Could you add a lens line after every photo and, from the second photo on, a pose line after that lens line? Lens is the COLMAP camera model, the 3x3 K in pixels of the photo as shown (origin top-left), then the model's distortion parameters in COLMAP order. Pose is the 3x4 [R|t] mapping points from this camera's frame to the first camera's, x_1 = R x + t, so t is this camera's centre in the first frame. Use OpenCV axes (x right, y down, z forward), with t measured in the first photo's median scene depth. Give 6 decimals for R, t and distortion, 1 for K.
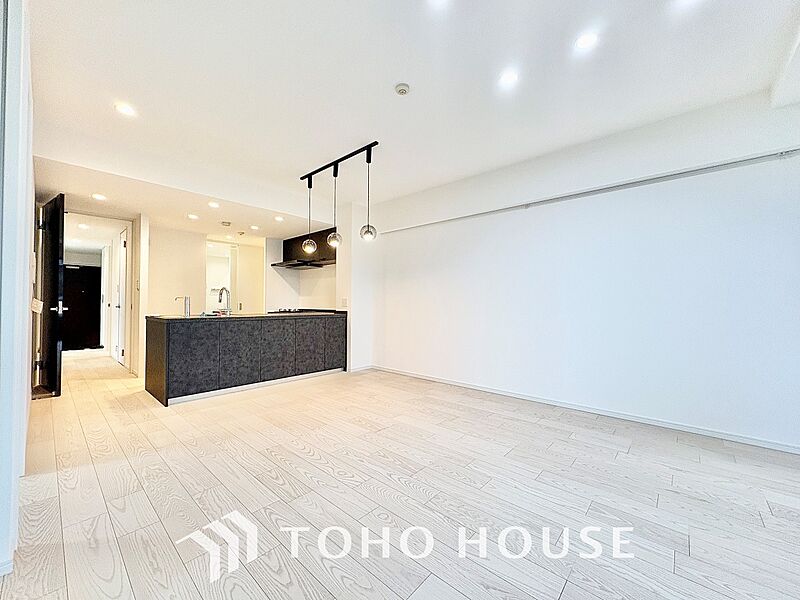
lens RADIAL K [[318.3, 0, 400.0], [0, 318.3, 300.0], [0, 0, 1]] dist [-0.001906, -0.000031]
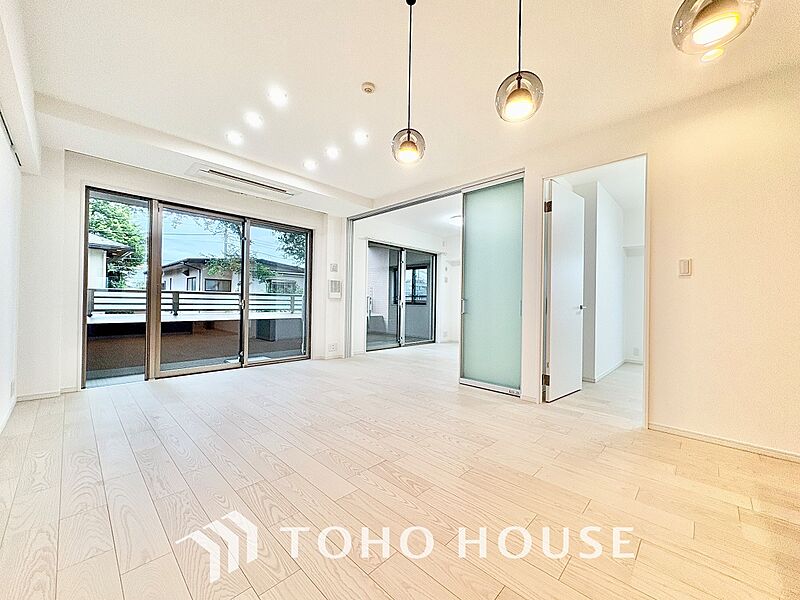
lens RADIAL K [[318.3, 0, 400.0], [0, 318.3, 300.0], [0, 0, 1]] dist [-0.001906, -0.000031]
pose [[-0.998939, -0.023026, 0.039891, -0.090148], [-0.023770, 0.999550, -0.018285, 0.026645], [-0.039452, -0.019214, -0.999037, 1.201258]]
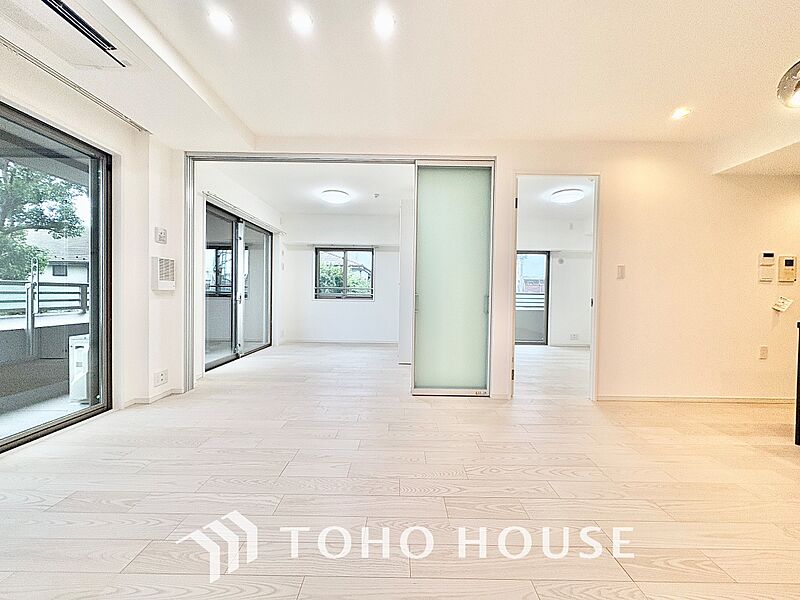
lens RADIAL K [[318.3, 0, 400.0], [0, 318.3, 300.0], [0, 0, 1]] dist [-0.001906, -0.000031]
pose [[-0.747270, -0.006255, -0.664491, 0.345927], [-0.011241, 0.999932, 0.003228, 0.013526], [0.664425, 0.009882, -0.747289, 0.779948]]
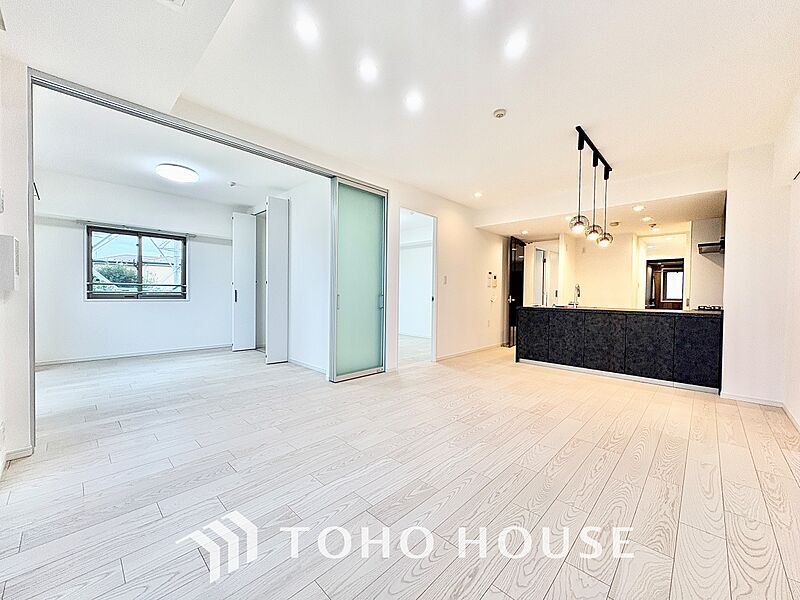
lens RADIAL K [[318.3, 0, 400.0], [0, 318.3, 300.0], [0, 0, 1]] dist [-0.001906, -0.000031]
pose [[-0.039660, 0.012637, -0.999133, 0.715080], [-0.000525, 0.999920, 0.012668, 0.005488], [0.999213, 0.001027, -0.039650, 0.404686]]
